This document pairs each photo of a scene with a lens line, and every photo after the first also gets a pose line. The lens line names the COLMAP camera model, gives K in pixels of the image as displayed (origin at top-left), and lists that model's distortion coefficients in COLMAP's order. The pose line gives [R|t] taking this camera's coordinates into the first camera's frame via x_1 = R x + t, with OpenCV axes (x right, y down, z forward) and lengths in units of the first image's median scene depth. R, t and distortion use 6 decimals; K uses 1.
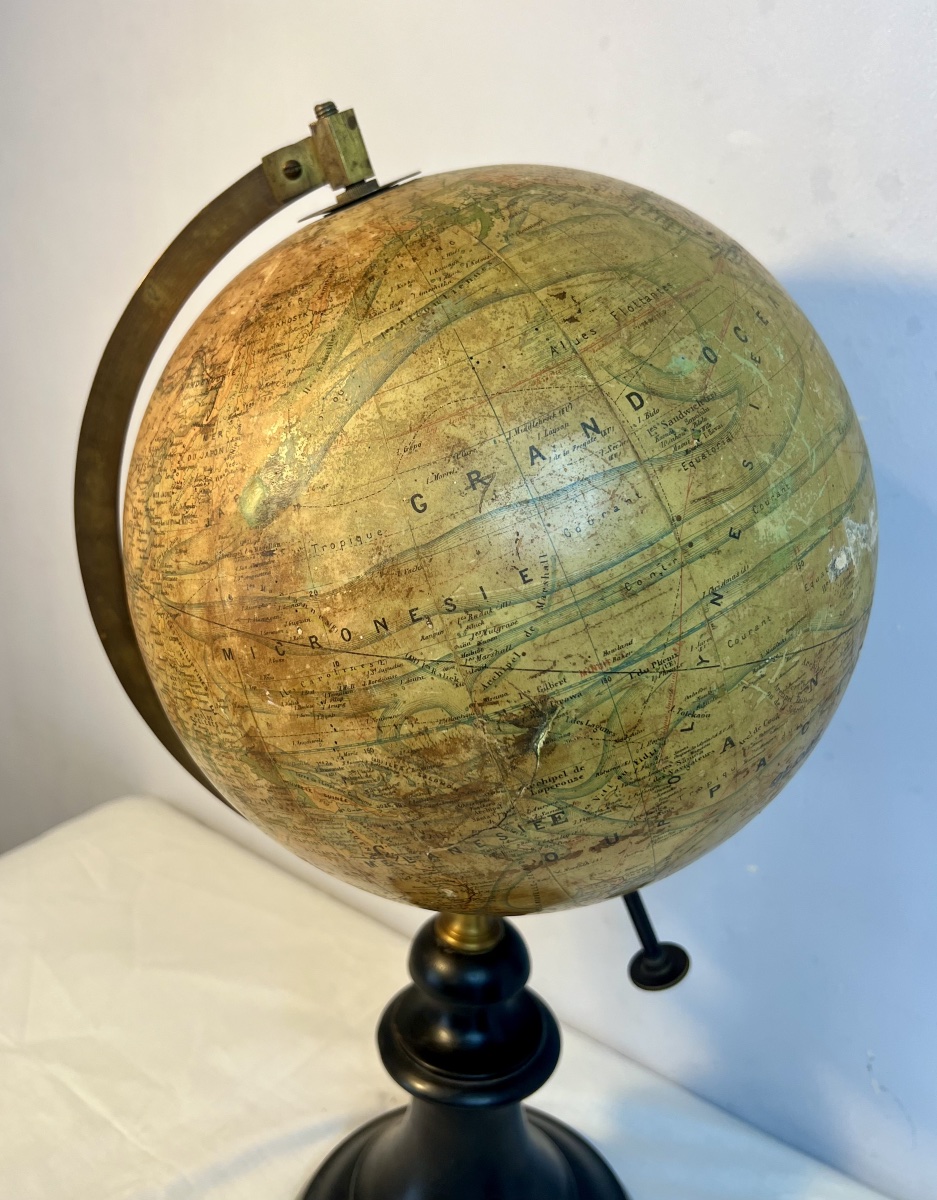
lens RADIAL K [[1136.0, 0, 454.0], [0, 1136.0, 578.1], [0, 0, 1]] dist [0.000656, -0.001392]
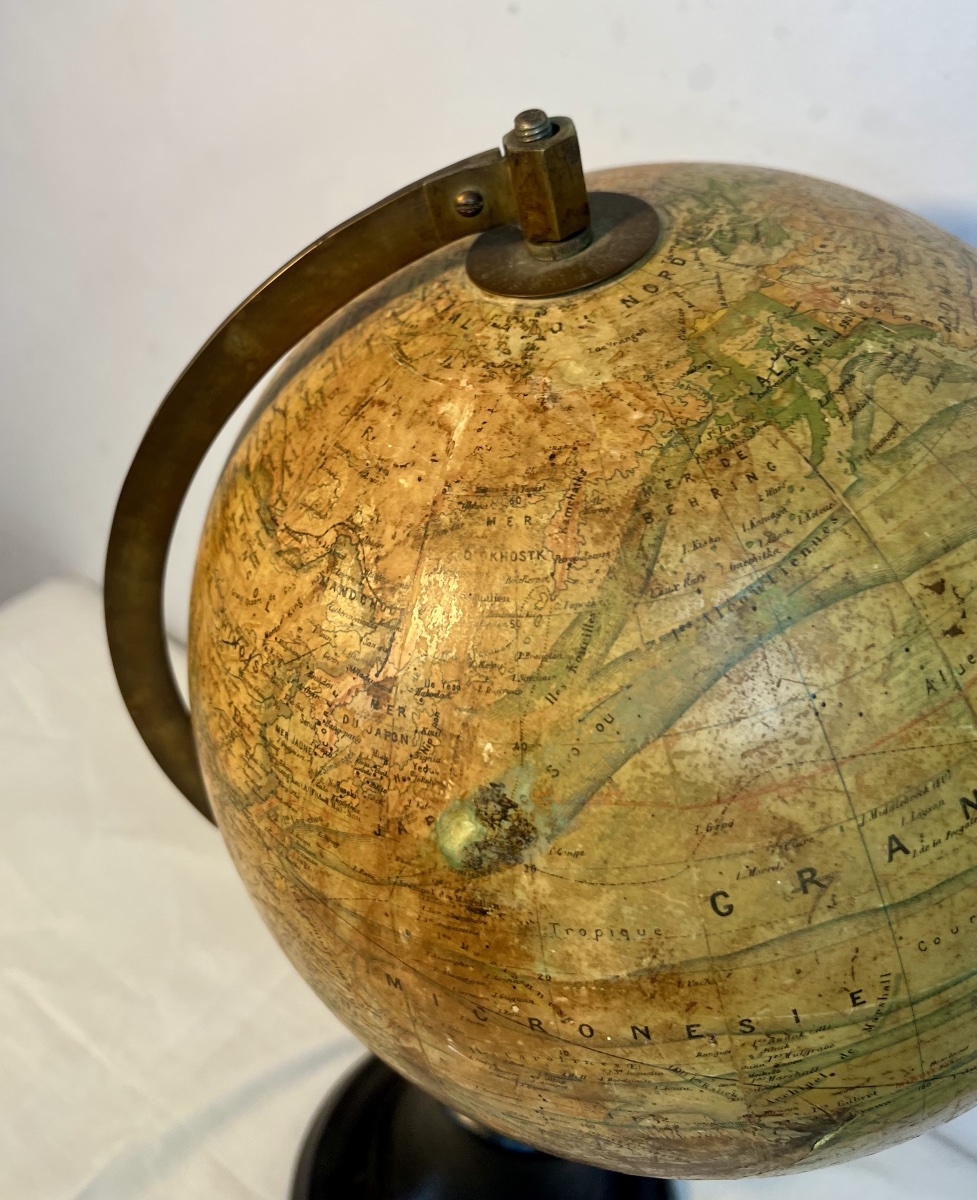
lens RADIAL K [[1250.4, 0, 487.8], [0, 1250.4, 527.9], [0, 0, 1]] dist [0.033655, -0.208761]
pose [[0.995516, 0.041876, 0.084821, -0.237129], [-0.059766, 0.973475, 0.220847, -0.430468], [-0.073323, -0.224927, 0.971613, 0.306106]]
